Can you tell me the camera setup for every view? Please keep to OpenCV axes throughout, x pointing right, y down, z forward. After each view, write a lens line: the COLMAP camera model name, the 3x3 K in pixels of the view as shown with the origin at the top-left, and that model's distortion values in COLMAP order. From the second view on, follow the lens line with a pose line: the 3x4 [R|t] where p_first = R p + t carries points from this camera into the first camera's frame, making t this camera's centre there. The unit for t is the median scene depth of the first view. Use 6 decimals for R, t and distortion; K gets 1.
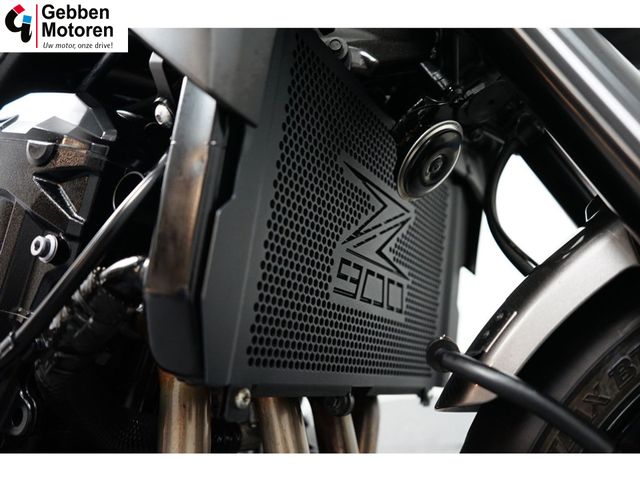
lens RADIAL K [[538.0, 0, 322.5], [0, 538.0, 238.8], [0, 0, 1]] dist [-0.010321, 0.002362]
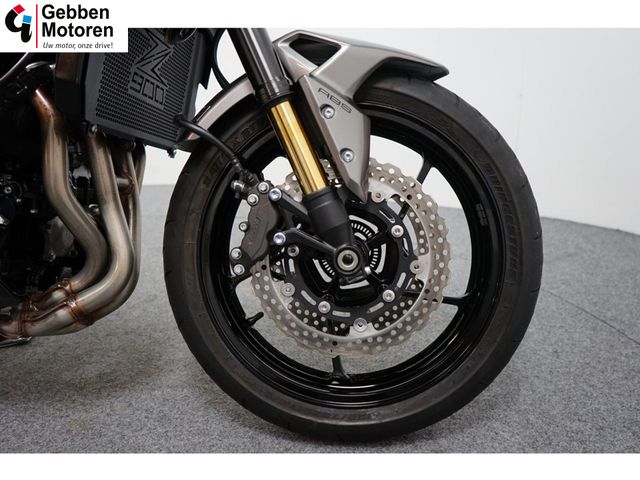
lens RADIAL K [[538.0, 0, 324.7], [0, 538.0, 237.1], [0, 0, 1]] dist [-0.010321, 0.002362]
pose [[0.895942, 0.010445, 0.444048, -0.192878], [-0.159949, 0.940240, 0.300608, -0.091375], [-0.414372, -0.340352, 0.844071, -1.095633]]
